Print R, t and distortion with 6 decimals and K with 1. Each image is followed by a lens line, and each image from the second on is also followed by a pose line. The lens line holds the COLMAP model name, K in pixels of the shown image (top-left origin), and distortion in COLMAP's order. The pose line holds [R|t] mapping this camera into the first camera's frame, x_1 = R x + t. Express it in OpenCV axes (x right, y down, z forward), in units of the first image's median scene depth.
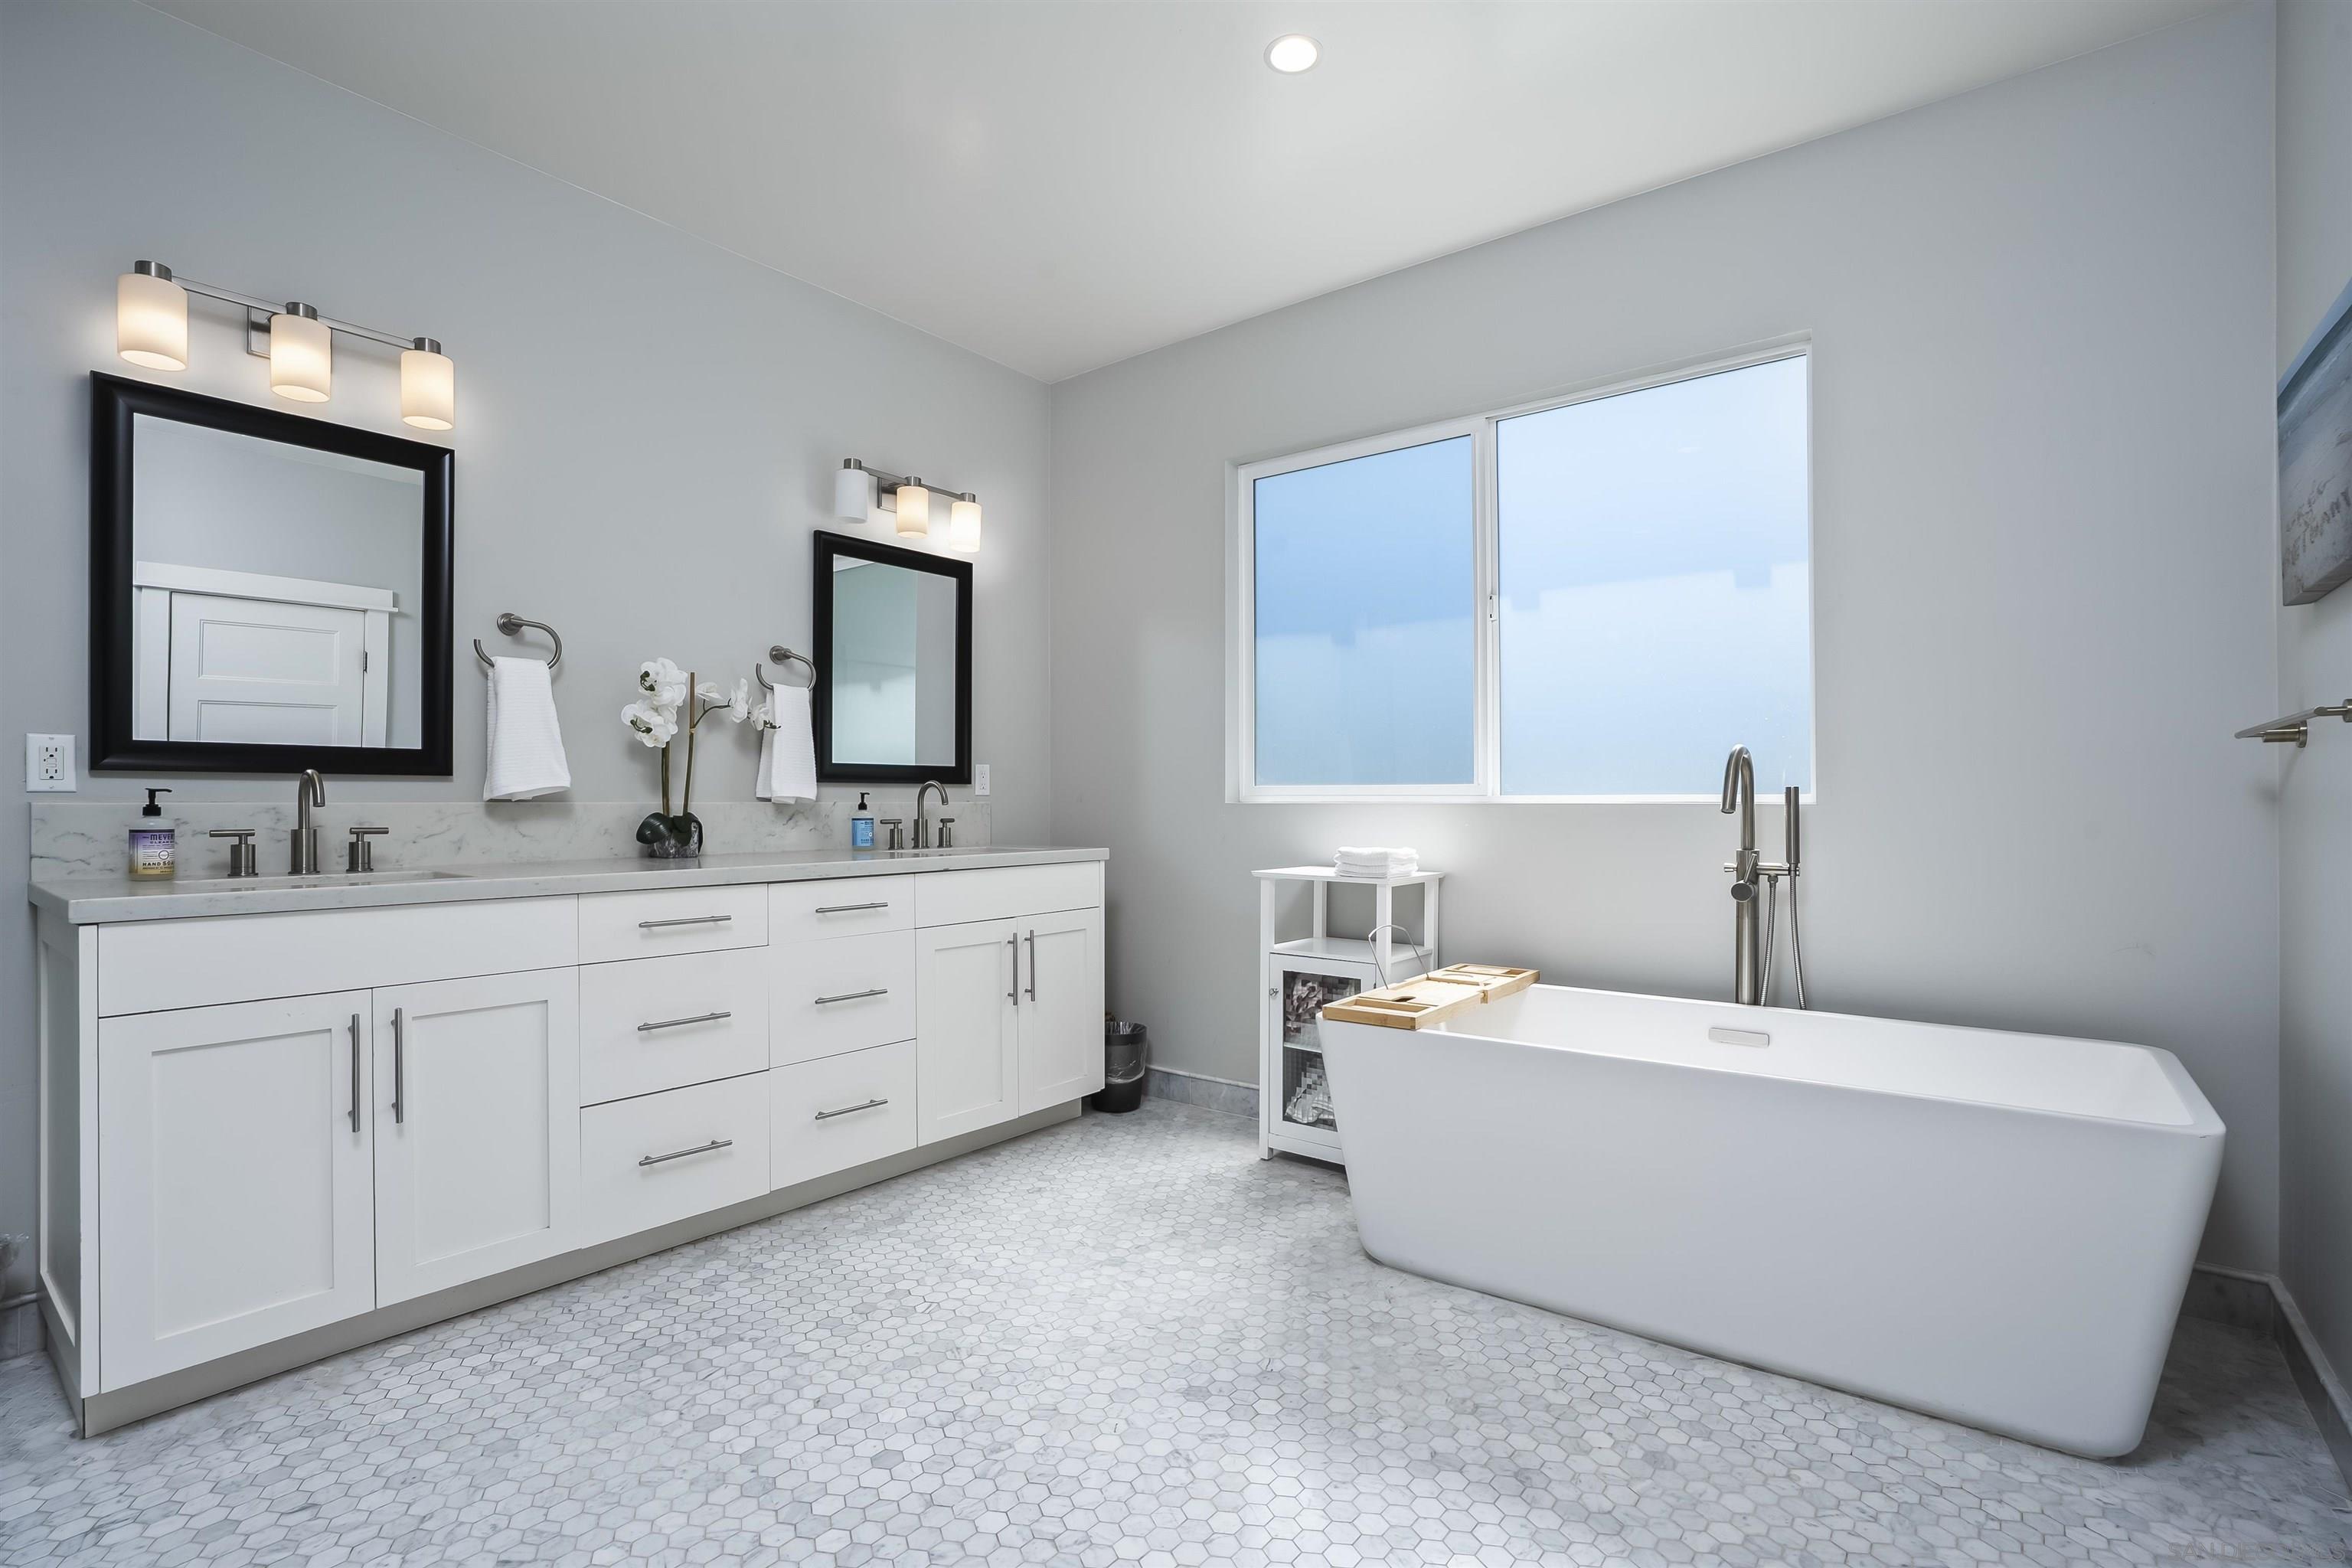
lens RADIAL K [[1097.2, 0, 1176.0], [0, 1097.2, 784.0], [0, 0, 1]] dist [-0.049412, 0.016594]
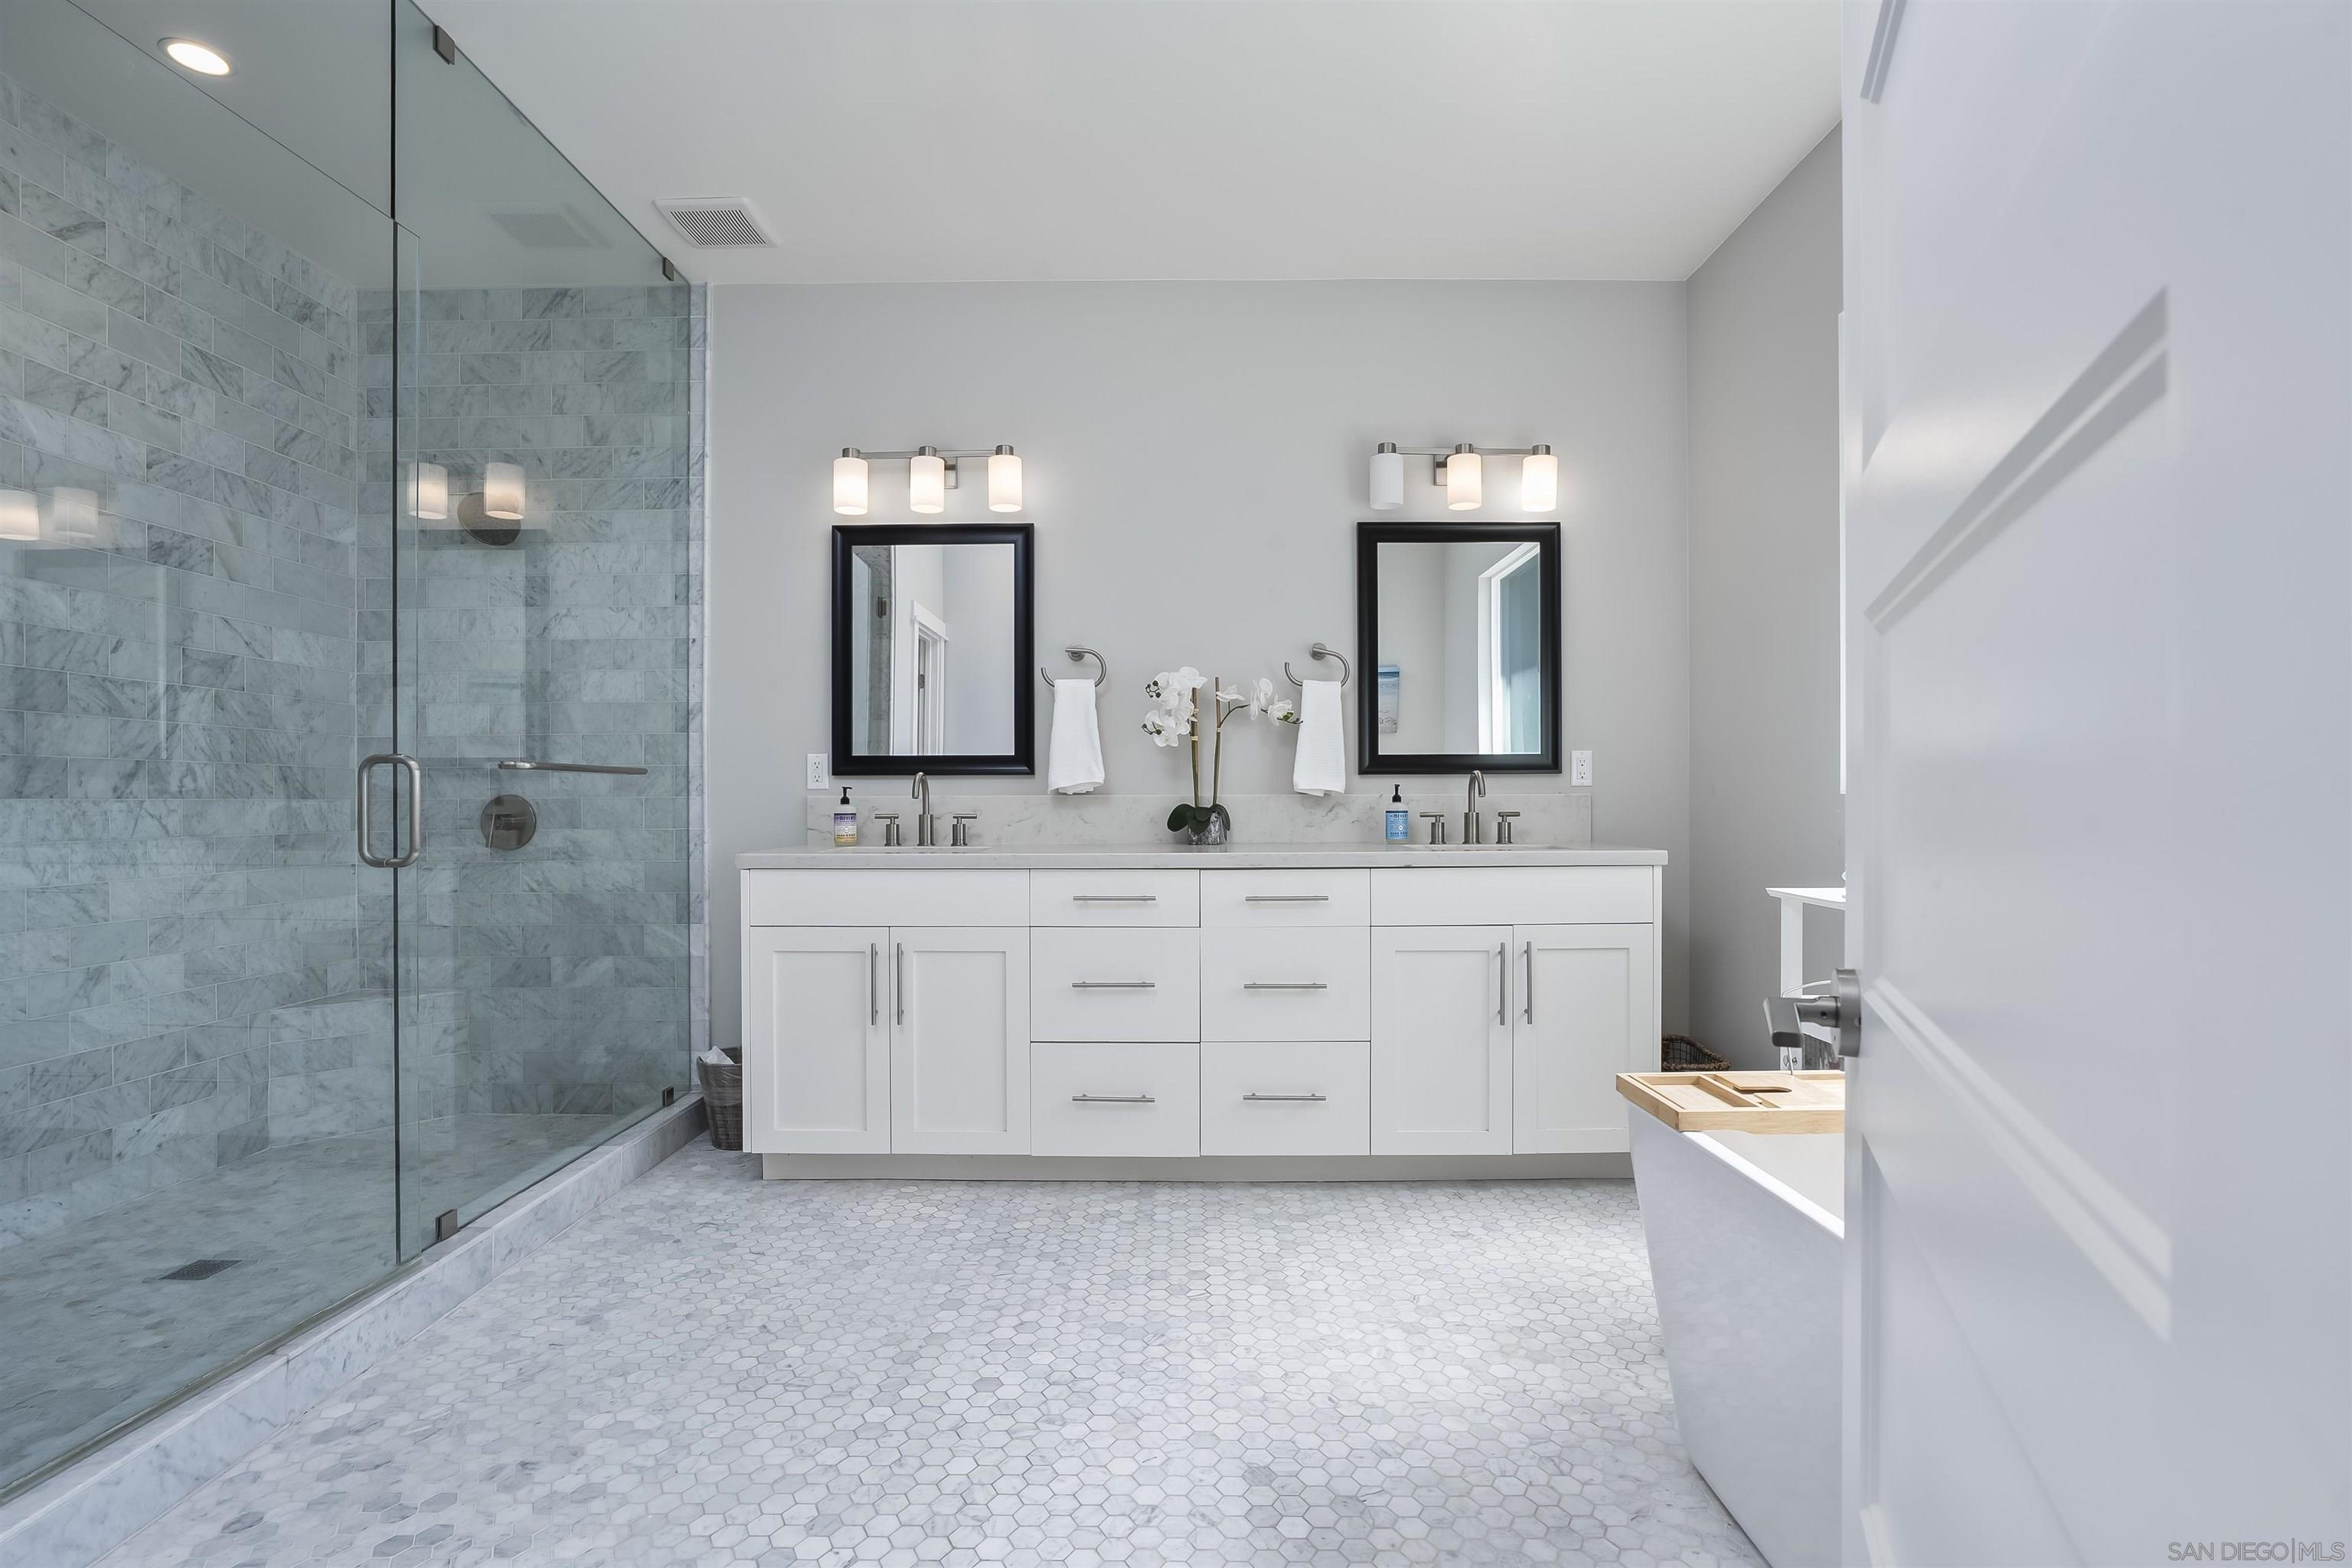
lens RADIAL K [[1139.3, 0, 1176.0], [0, 1139.3, 784.0], [0, 0, 1]] dist [-0.060853, 0.036132]
pose [[0.606746, -0.009671, -0.794837, 0.554005], [0.015106, 0.999886, -0.000634, 0.007373], [0.794752, -0.011622, 0.606823, 0.326462]]
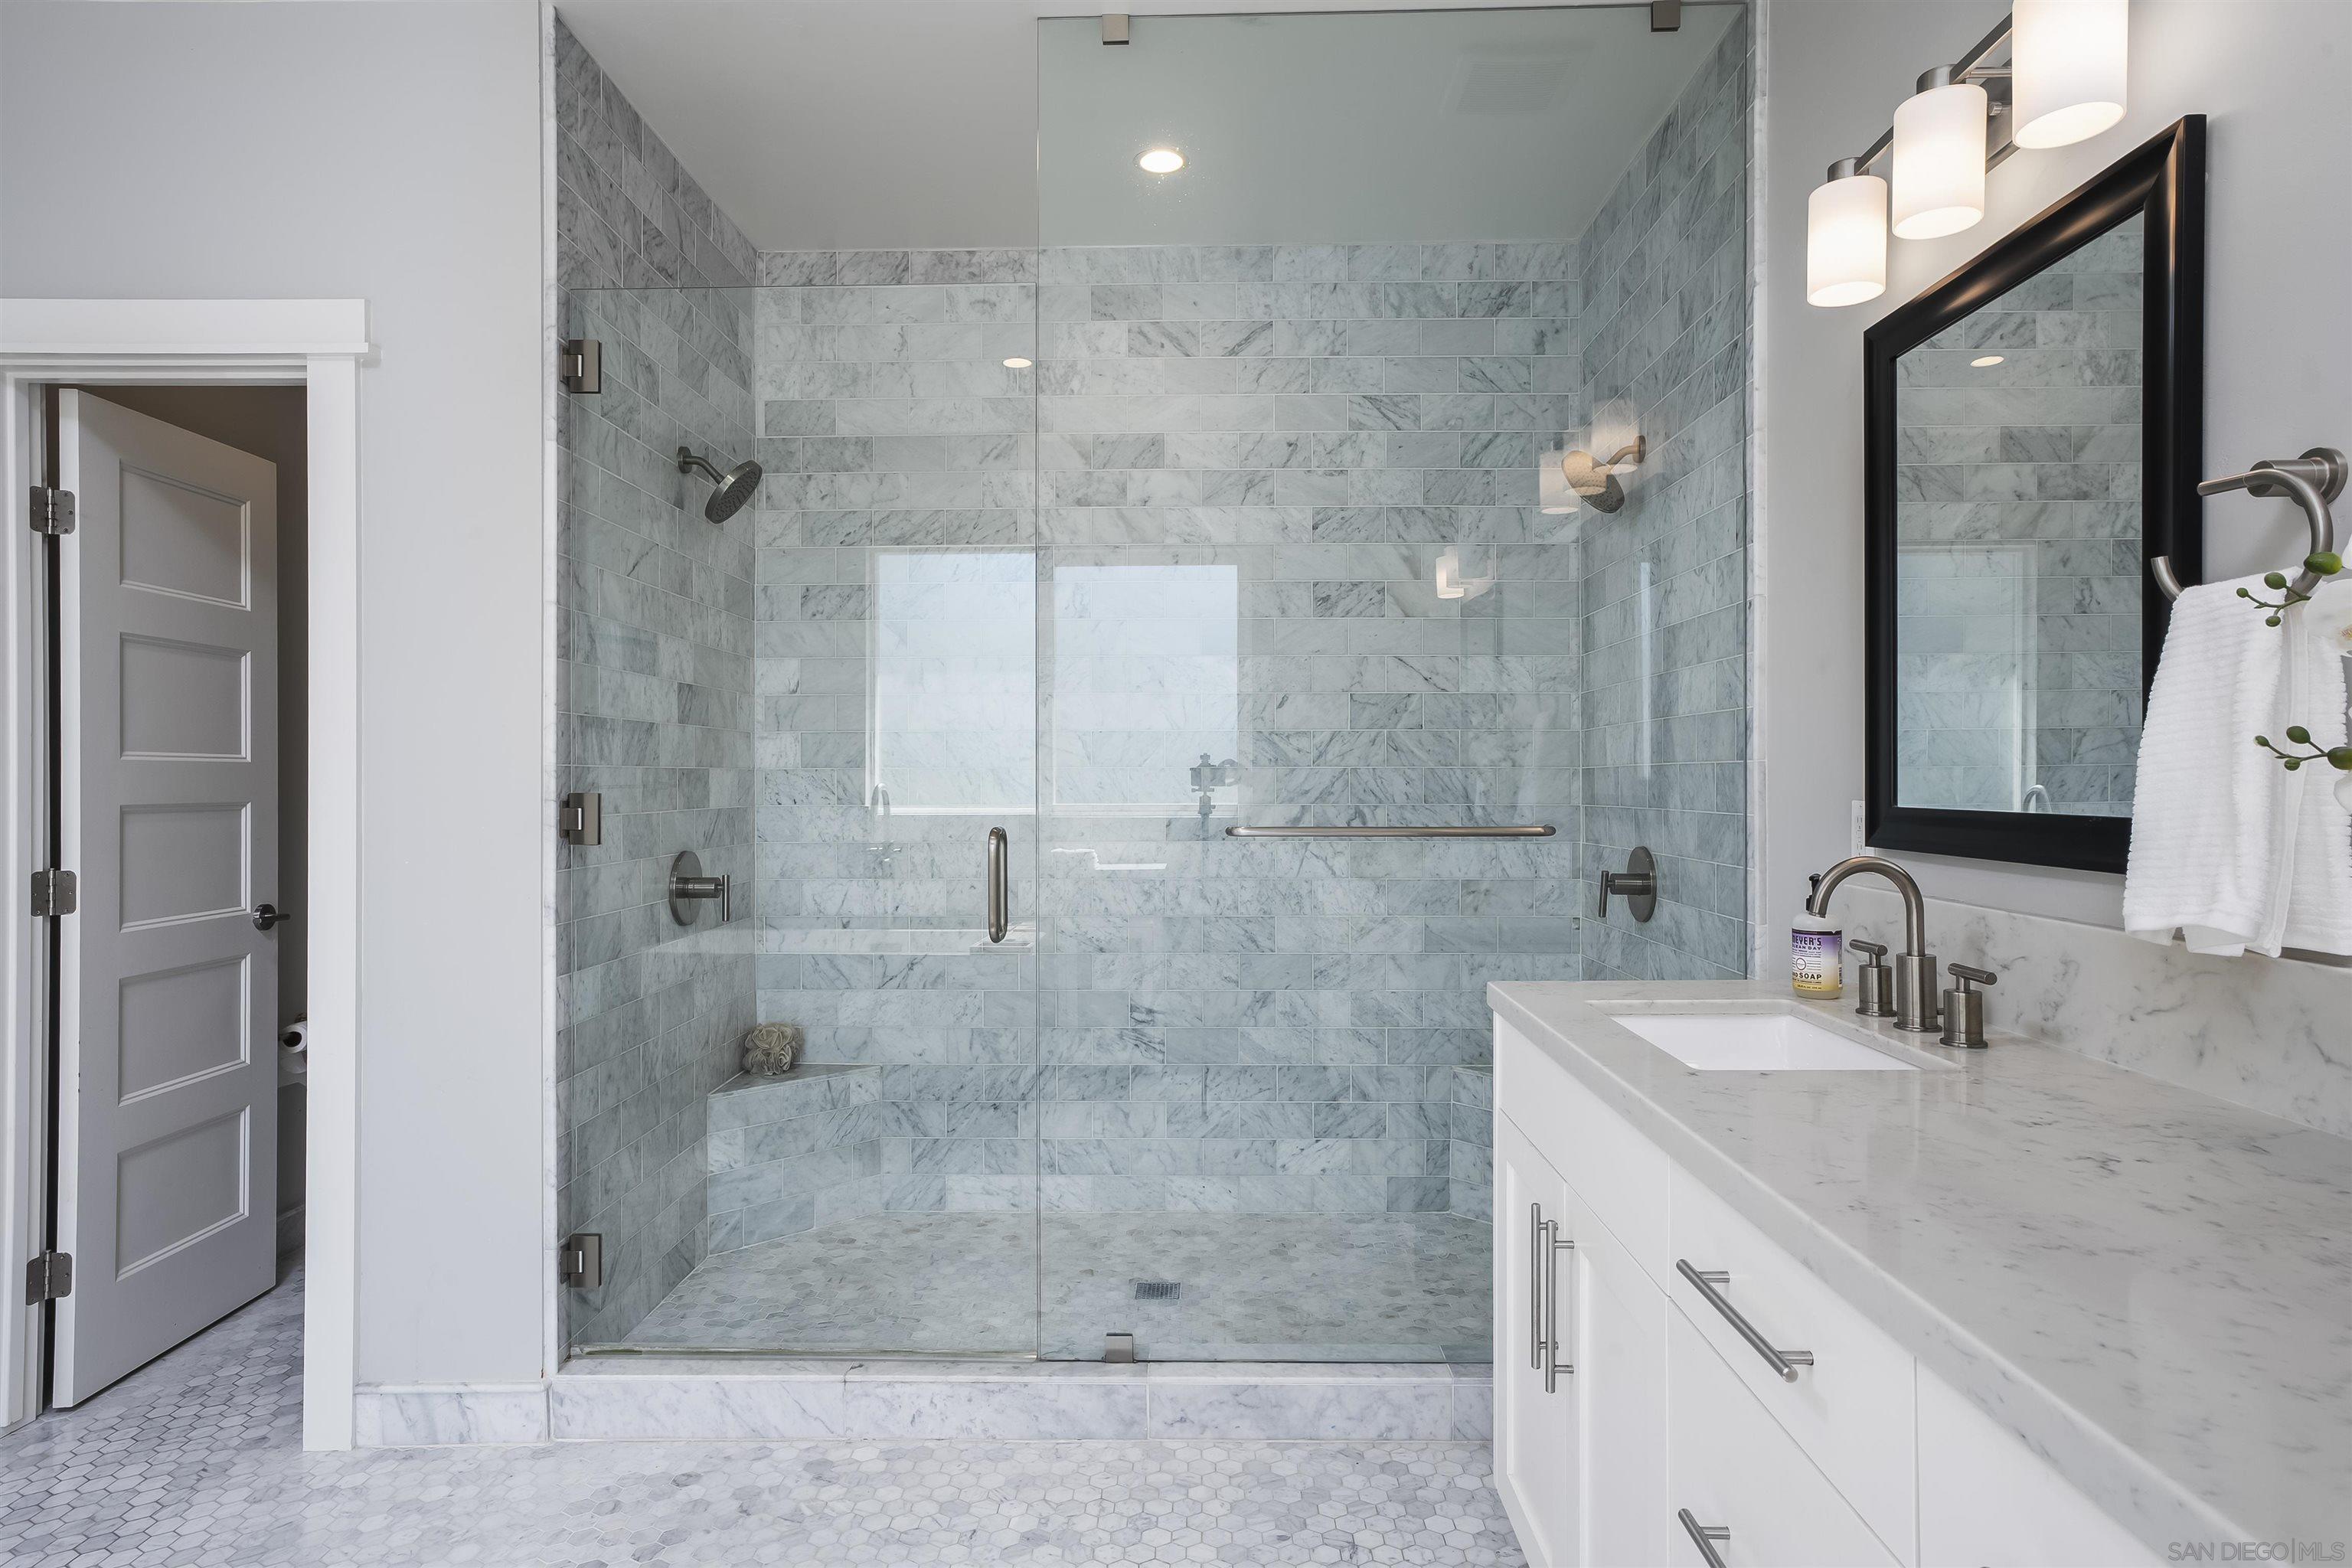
lens RADIAL K [[1299.2, 0, 1178.2], [0, 1299.2, 768.6], [0, 0, 1]] dist [-0.030510, 0.038784]
pose [[-0.797666, -0.001700, -0.603098, -0.042252], [0.011494, 0.999772, -0.018020, -0.051252], [0.602990, -0.021306, -0.797464, 1.254893]]
